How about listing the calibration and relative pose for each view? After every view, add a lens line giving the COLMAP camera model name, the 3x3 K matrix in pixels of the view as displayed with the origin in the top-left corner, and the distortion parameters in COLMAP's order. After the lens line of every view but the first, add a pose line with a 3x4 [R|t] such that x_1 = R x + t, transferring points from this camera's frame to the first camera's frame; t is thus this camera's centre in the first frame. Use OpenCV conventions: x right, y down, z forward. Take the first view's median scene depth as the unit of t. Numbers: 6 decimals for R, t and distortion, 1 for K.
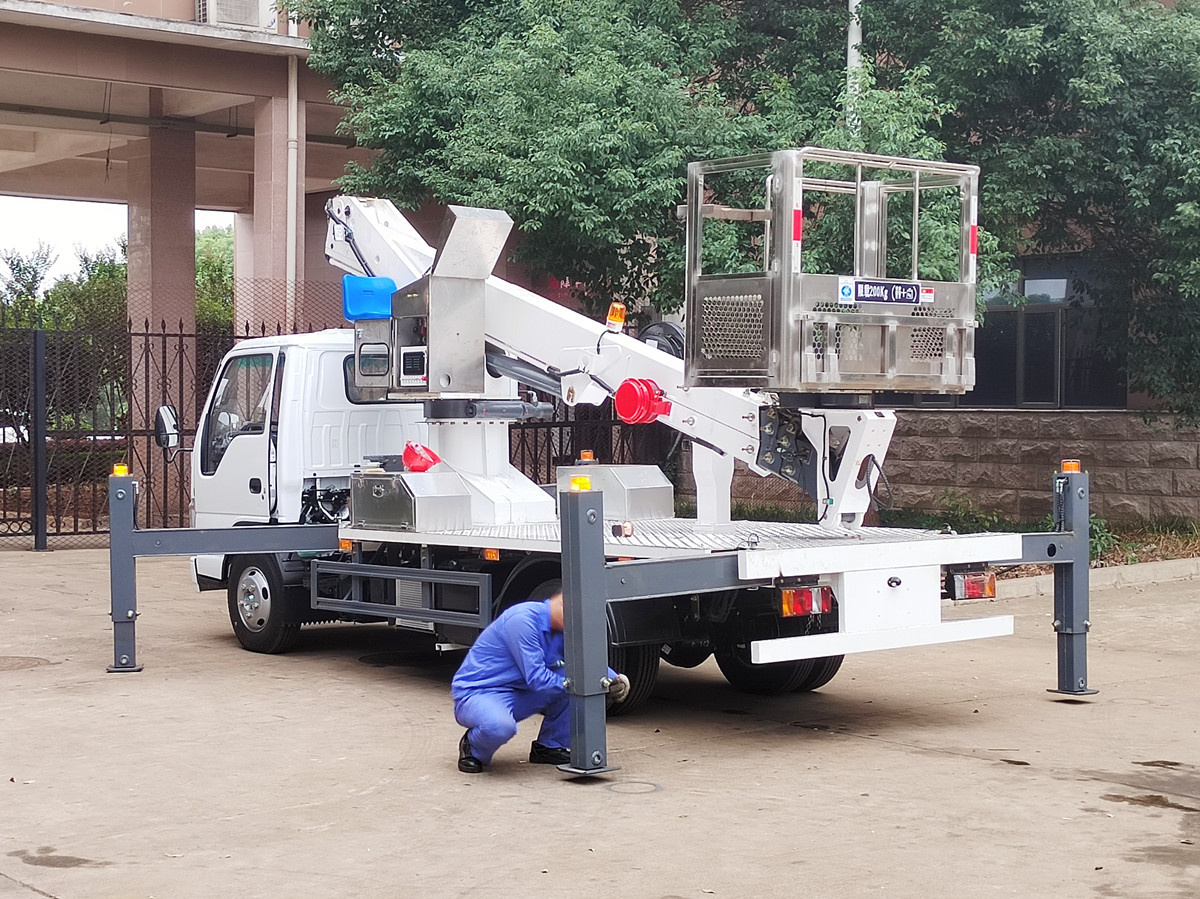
lens RADIAL K [[2166.7, 0, 599.9], [0, 2166.7, 450.2], [0, 0, 1]] dist [0.049766, 0.000000]
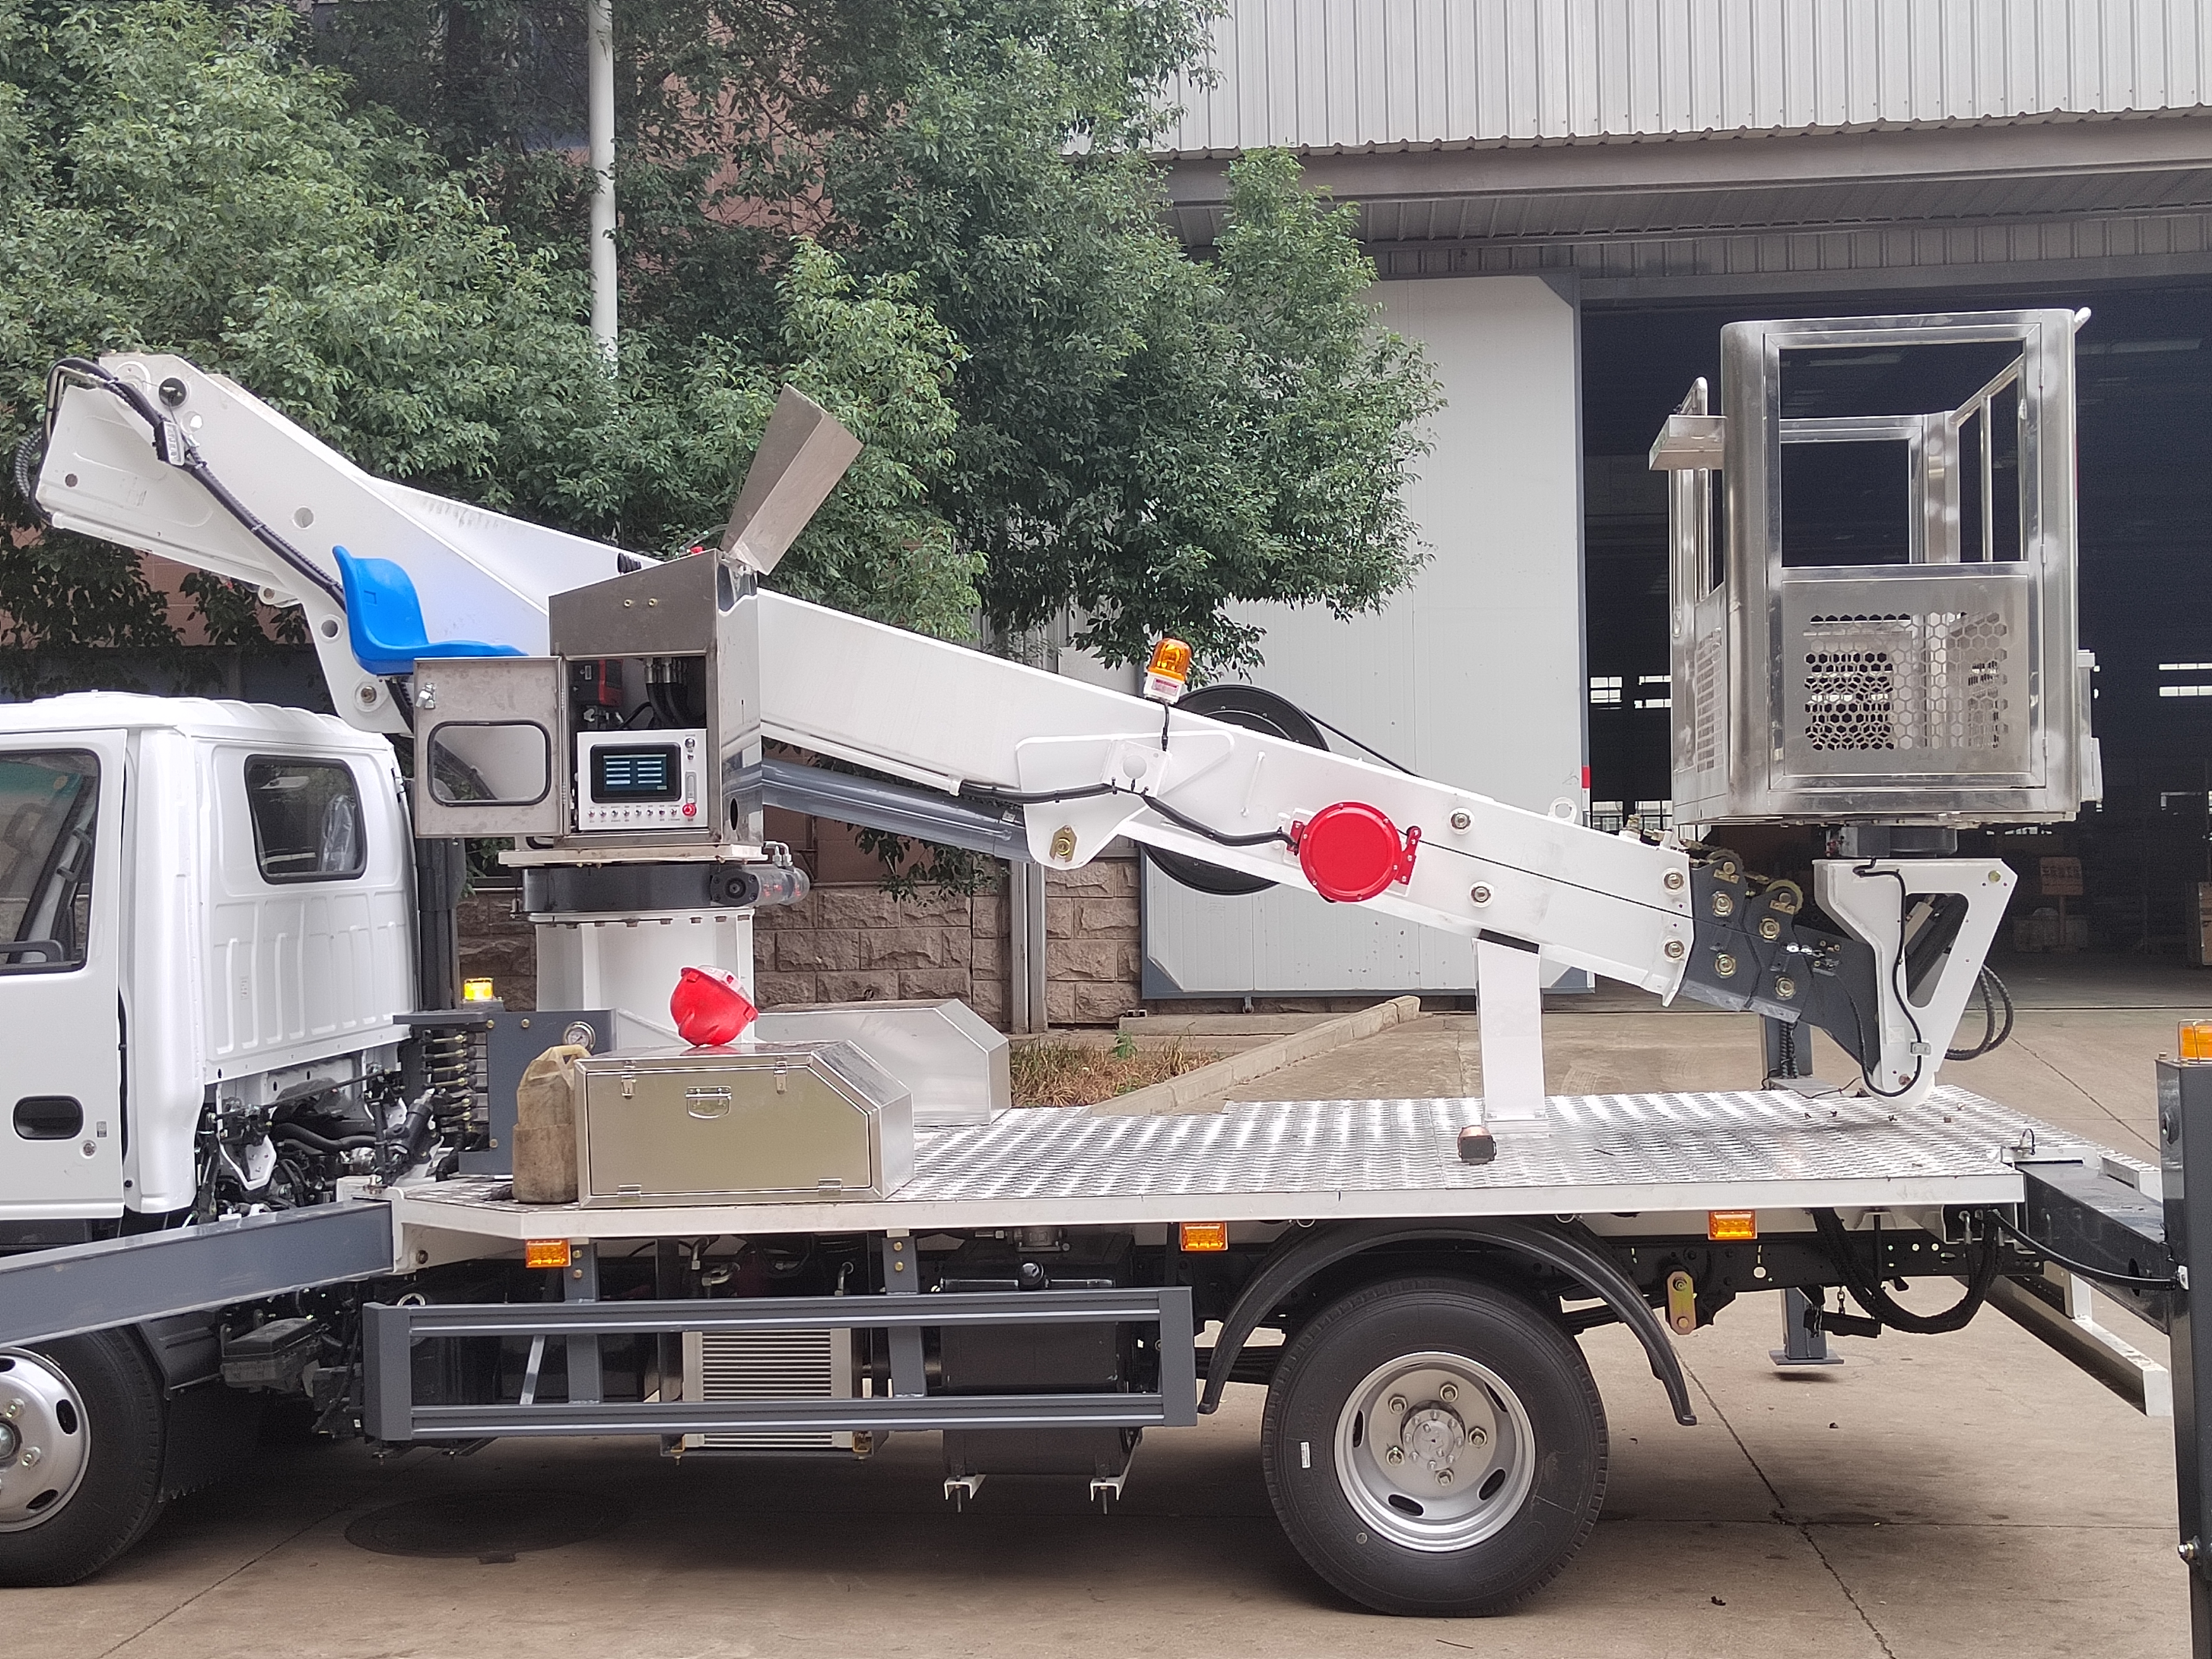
lens RADIAL K [[2613.2, 0, 1107.6], [0, 2613.2, 827.1], [0, 0, 1]] dist [0.091725, 0.000000]
pose [[0.709910, -0.004954, 0.704275, -0.384628], [0.036758, 0.998873, -0.030027, -0.013343], [-0.703332, 0.047204, 0.709292, 0.634266]]
